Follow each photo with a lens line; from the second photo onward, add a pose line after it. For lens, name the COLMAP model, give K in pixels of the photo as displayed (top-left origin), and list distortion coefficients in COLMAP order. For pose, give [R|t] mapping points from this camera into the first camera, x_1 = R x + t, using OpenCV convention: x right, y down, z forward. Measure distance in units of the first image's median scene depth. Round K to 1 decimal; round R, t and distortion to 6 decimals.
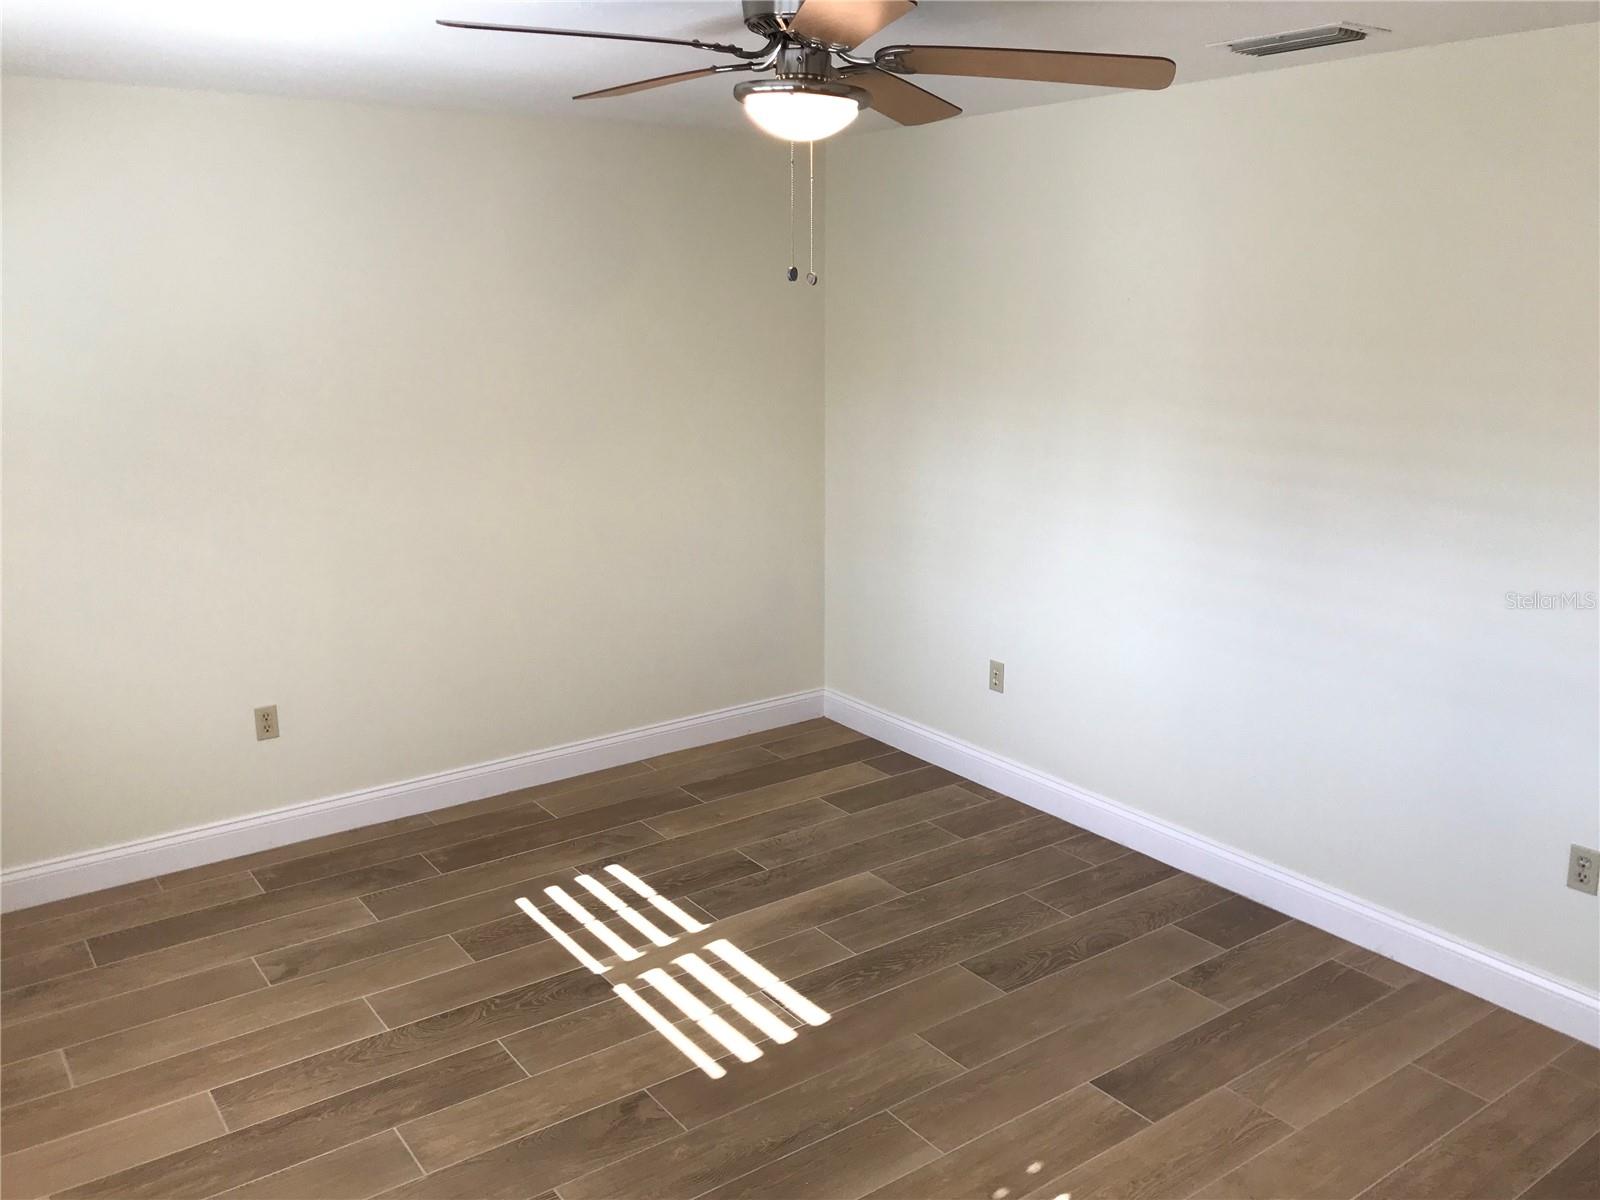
lens RADIAL K [[1302.6, 0, 790.3], [0, 1302.6, 593.7], [0, 0, 1]] dist [0.013994, 0.002460]
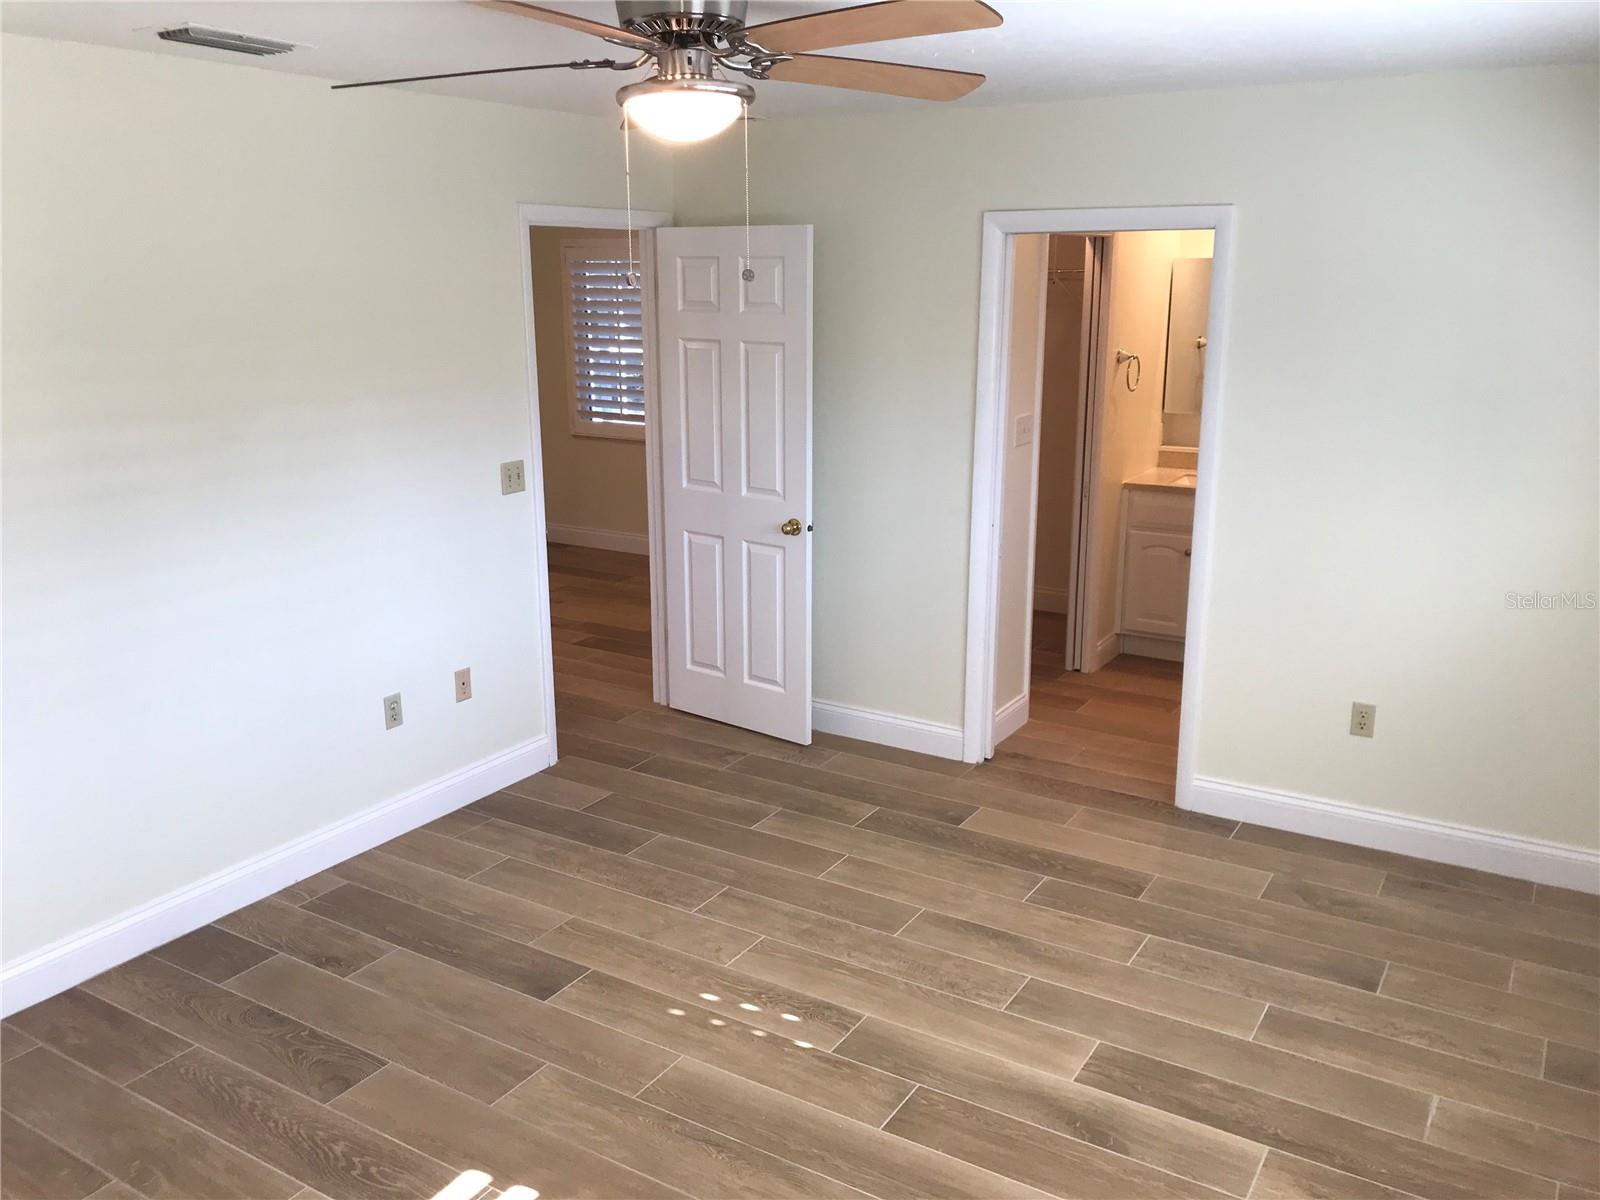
lens RADIAL K [[1321.9, 0, 800.0], [0, 1321.9, 600.0], [0, 0, 1]] dist [-0.007391, -0.008613]
pose [[-0.387342, -0.223975, 0.894316, -0.724021], [0.209671, 0.923222, 0.322025, -0.237181], [-0.897777, 0.312246, -0.310642, 0.969746]]
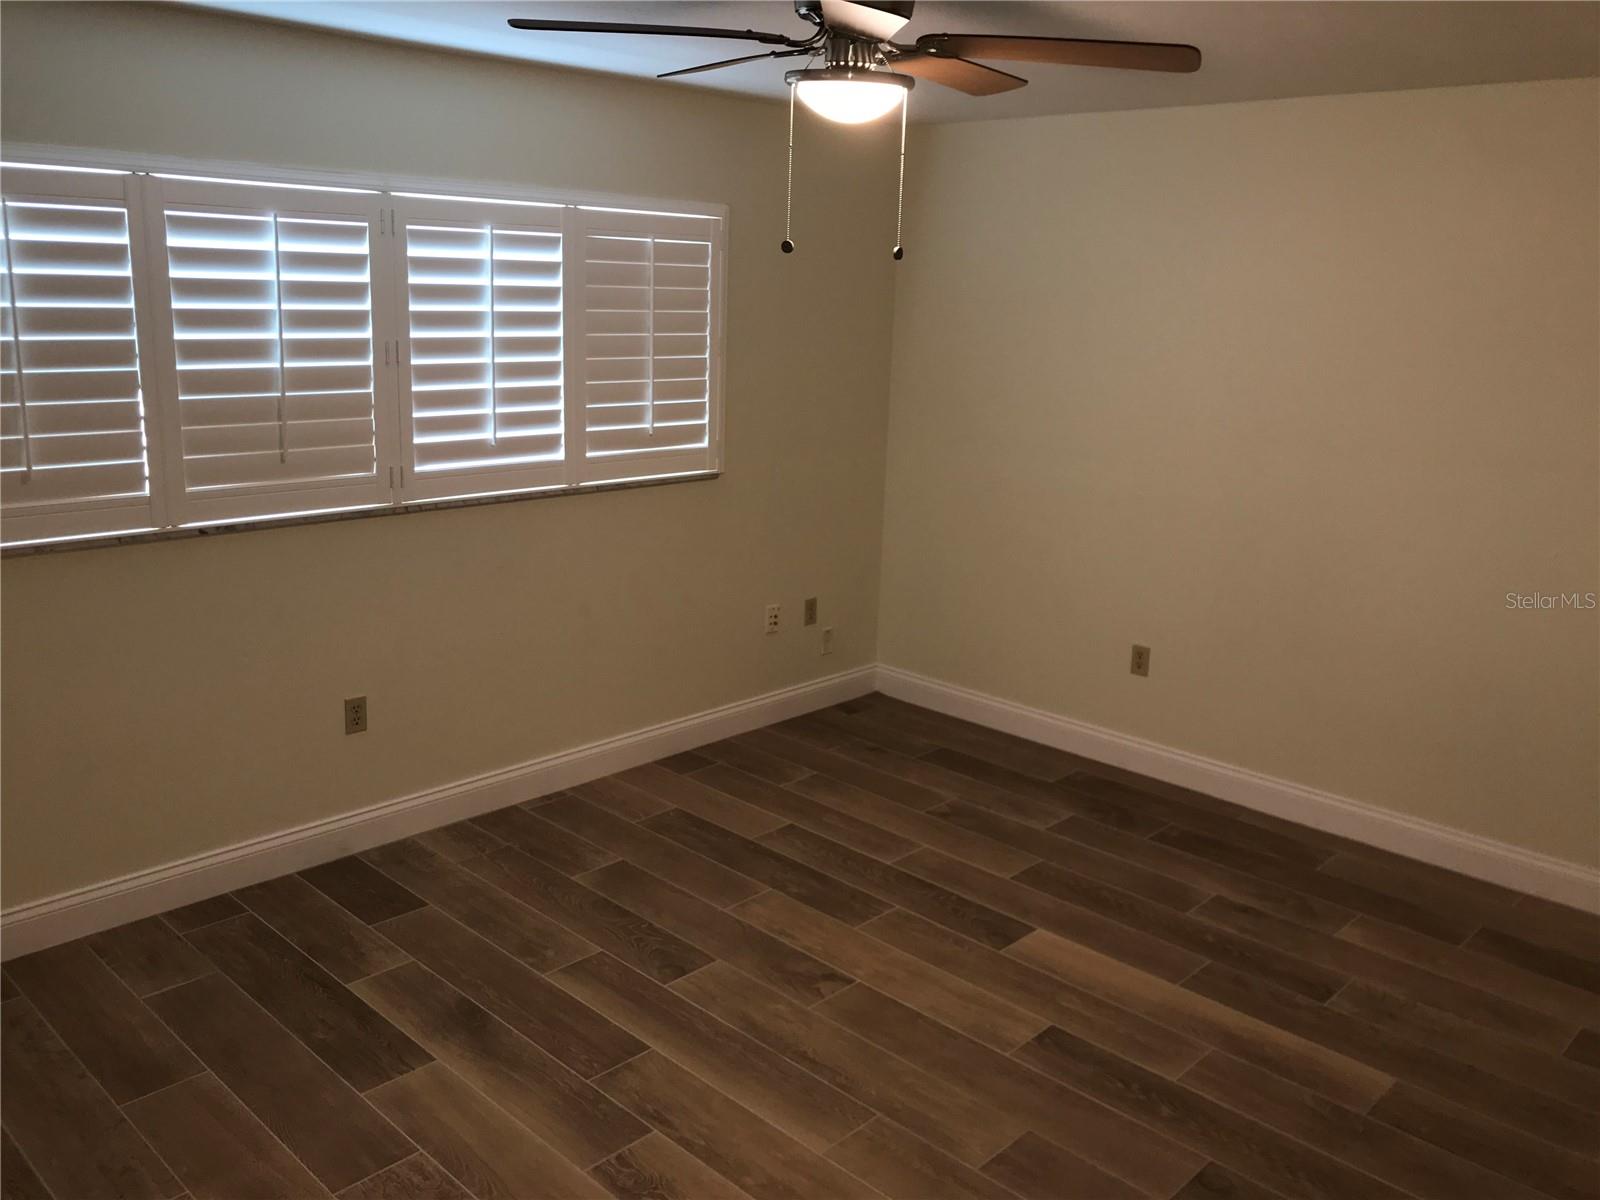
lens RADIAL K [[1302.5, 0, 804.5], [0, 1302.5, 632.7], [0, 0, 1]] dist [0.006966, 0.003391]
pose [[0.185047, 0.269857, -0.944952, 0.791240], [-0.257149, 0.941352, 0.218472, -0.125062], [0.948489, 0.202566, 0.243588, 0.572414]]
